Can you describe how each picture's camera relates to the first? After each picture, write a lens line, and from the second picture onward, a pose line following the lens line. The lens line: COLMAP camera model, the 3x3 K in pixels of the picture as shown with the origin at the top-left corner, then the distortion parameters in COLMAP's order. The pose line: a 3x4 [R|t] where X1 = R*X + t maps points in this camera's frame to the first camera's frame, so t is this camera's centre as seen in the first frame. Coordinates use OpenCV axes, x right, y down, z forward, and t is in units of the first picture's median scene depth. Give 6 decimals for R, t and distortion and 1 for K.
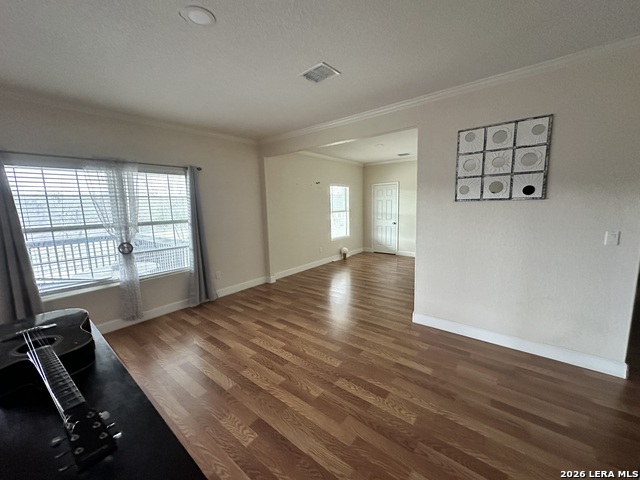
lens RADIAL K [[255.4, 0, 321.7], [0, 255.4, 238.8], [0, 0, 1]] dist [-0.001143, 0.000028]
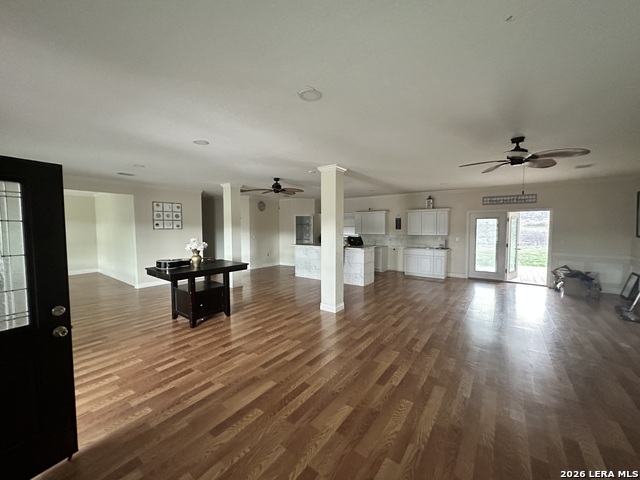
lens RADIAL K [[255.4, 0, 318.9], [0, 255.4, 240.8], [0, 0, 1]] dist [-0.001143, 0.000028]
pose [[-0.033900, -0.038841, 0.998670, -2.018603], [0.138863, 0.989369, 0.043193, 0.075340], [-0.989731, 0.140142, -0.028146, -0.489921]]
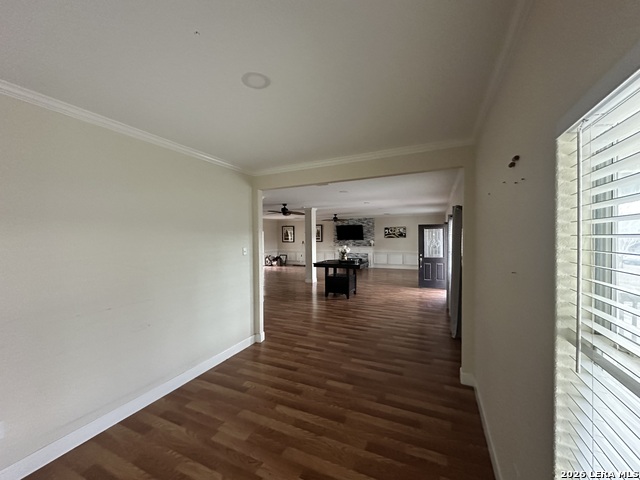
lens RADIAL K [[255.4, 0, 319.7], [0, 255.4, 238.4], [0, 0, 1]] dist [-0.001143, 0.000028]
pose [[-0.969480, 0.028051, -0.243561, 0.462375], [-0.007060, 0.989827, 0.142100, -0.418381], [0.245069, 0.139483, -0.959419, 2.672697]]
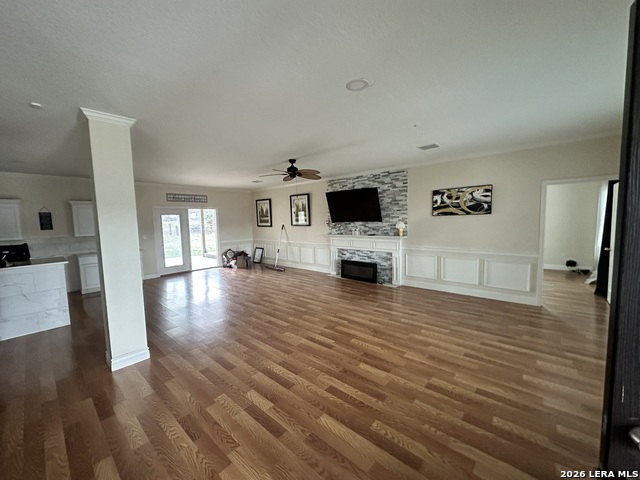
lens RADIAL K [[255.4, 0, 320.8], [0, 255.4, 239.8], [0, 0, 1]] dist [-0.001143, 0.000028]
pose [[-0.998226, 0.041363, 0.042835, -1.104171], [0.049663, 0.975203, 0.215669, -0.044012], [-0.032852, 0.217414, -0.975527, 0.355105]]
